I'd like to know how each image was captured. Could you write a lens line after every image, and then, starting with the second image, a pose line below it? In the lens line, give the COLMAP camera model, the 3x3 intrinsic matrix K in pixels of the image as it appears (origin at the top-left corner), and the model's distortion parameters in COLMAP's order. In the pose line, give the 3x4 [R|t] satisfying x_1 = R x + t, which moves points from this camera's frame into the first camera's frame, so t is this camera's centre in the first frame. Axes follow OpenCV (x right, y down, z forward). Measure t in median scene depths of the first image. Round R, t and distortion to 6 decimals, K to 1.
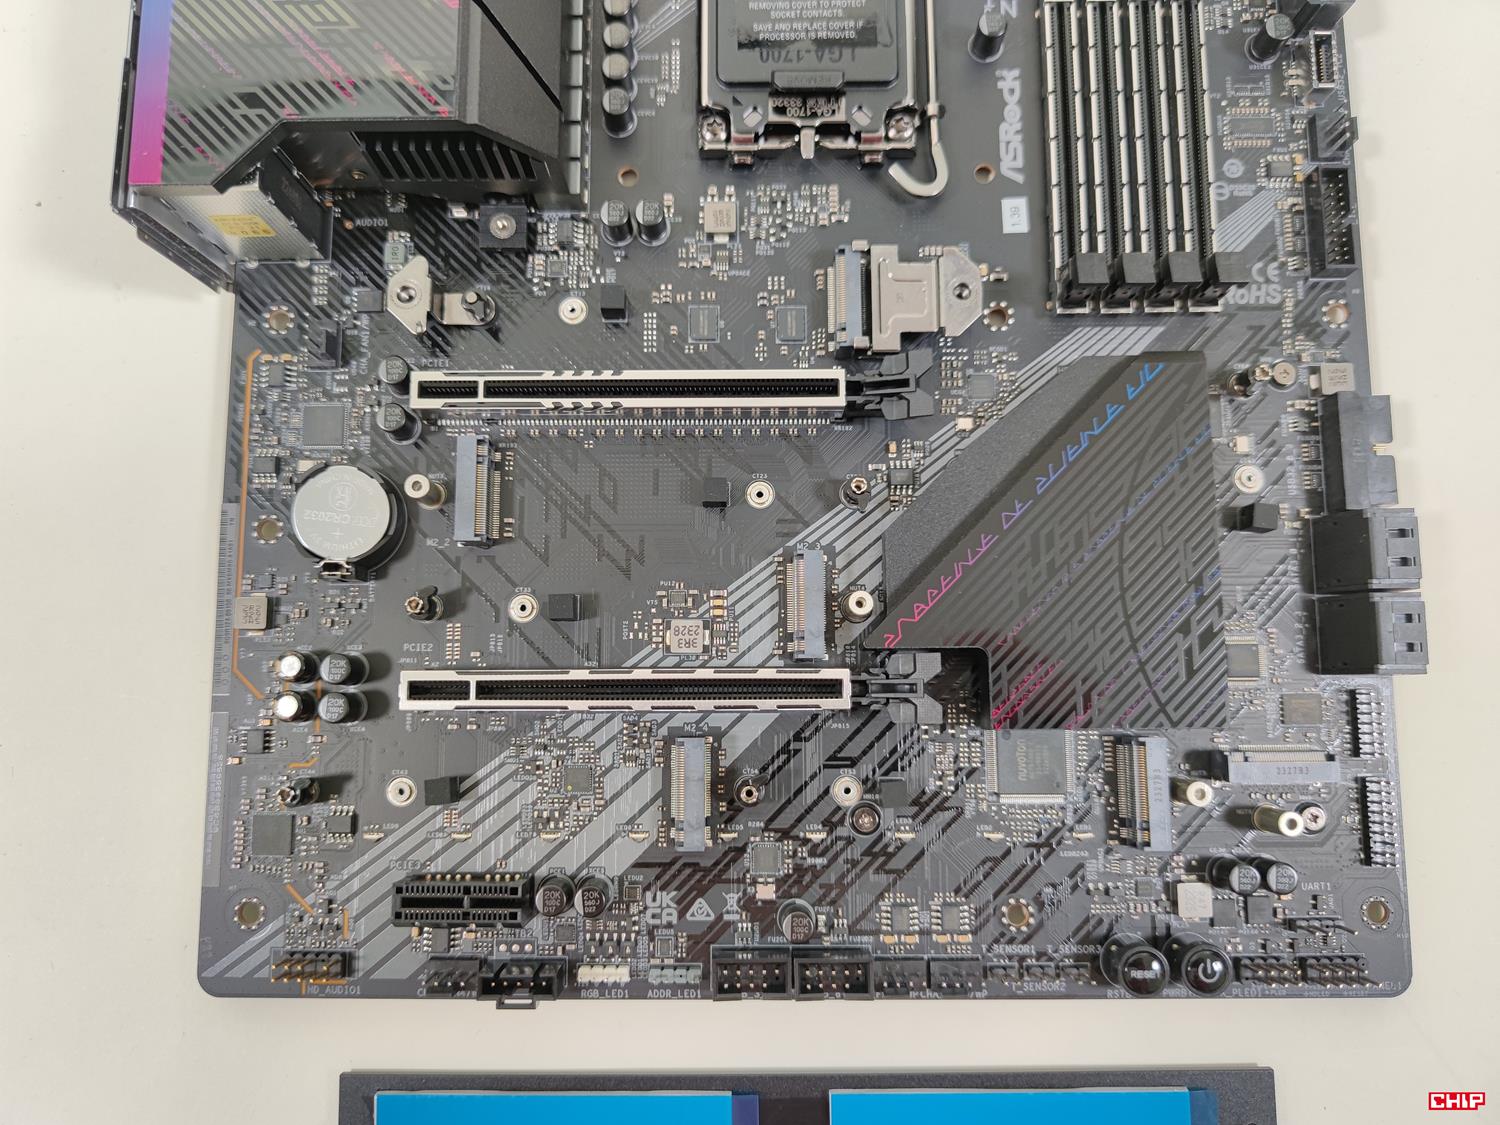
lens RADIAL K [[1152.1, 0, 737.7], [0, 1152.1, 564.0], [0, 0, 1]] dist [0.005206, -0.042234]
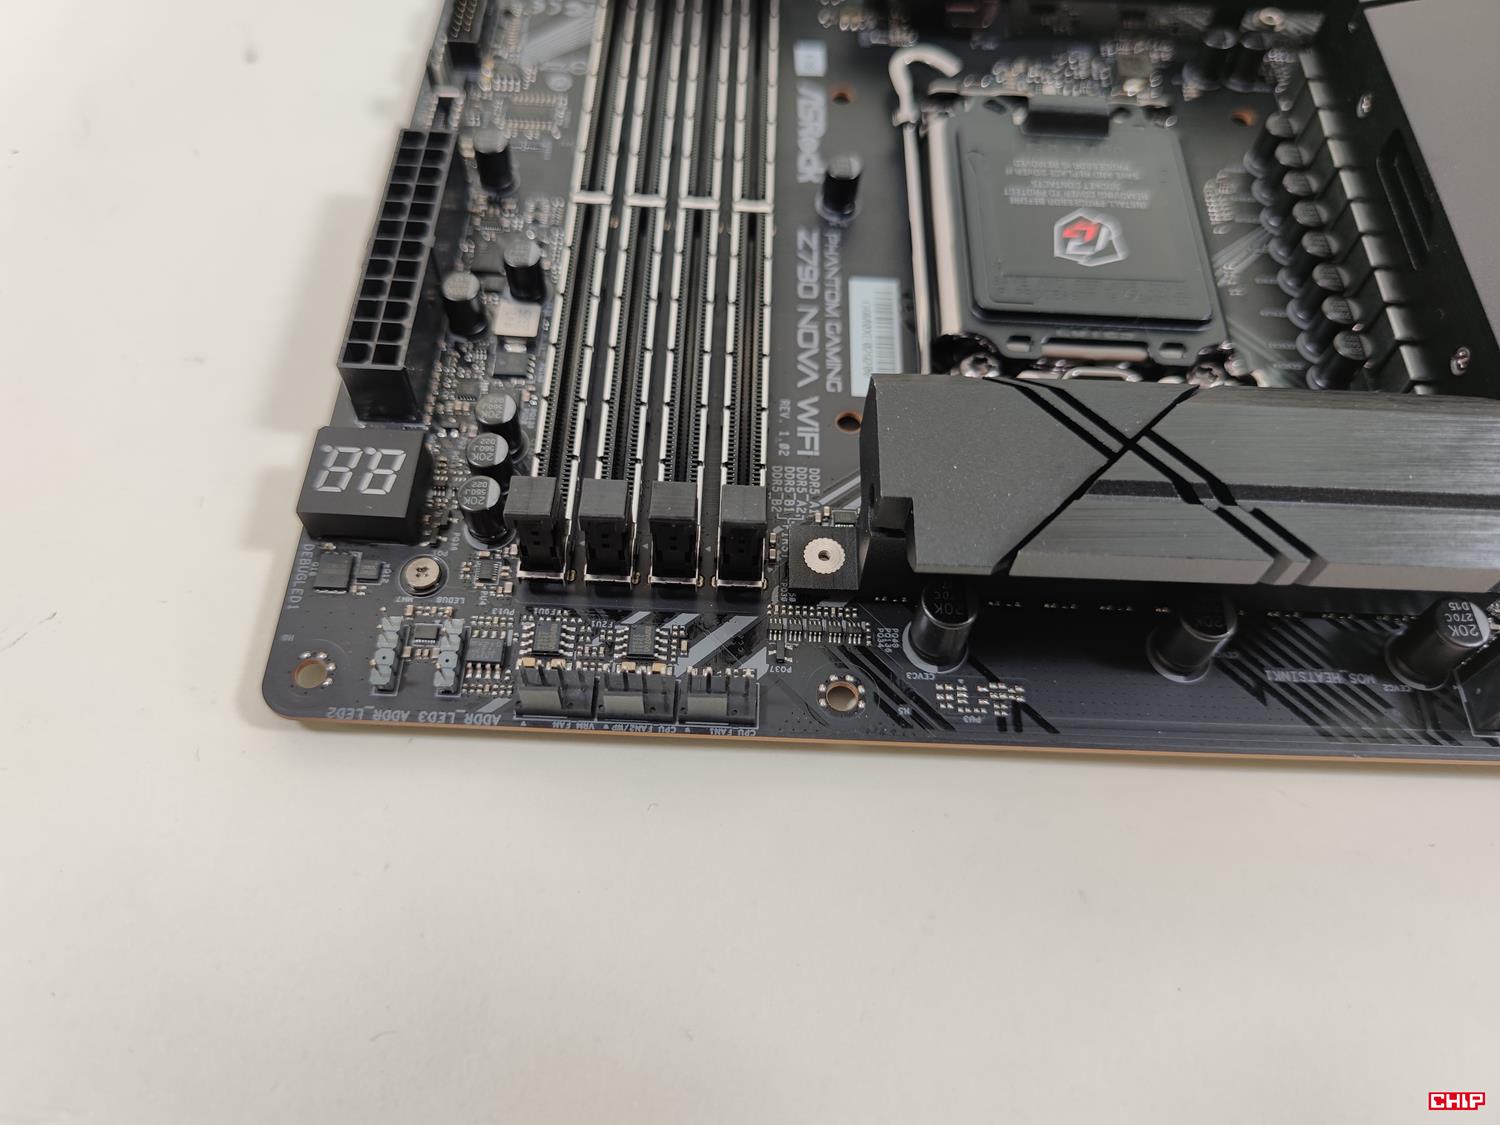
lens RADIAL K [[1163.6, 0, 750.0], [0, 1163.6, 562.5], [0, 0, 1]] dist [-0.021018, 0.000154]
pose [[-0.999394, -0.034798, -0.000346, 0.288366], [0.027445, -0.794236, 0.606990, -1.225625], [-0.021397, 0.606612, 0.794710, 0.543073]]
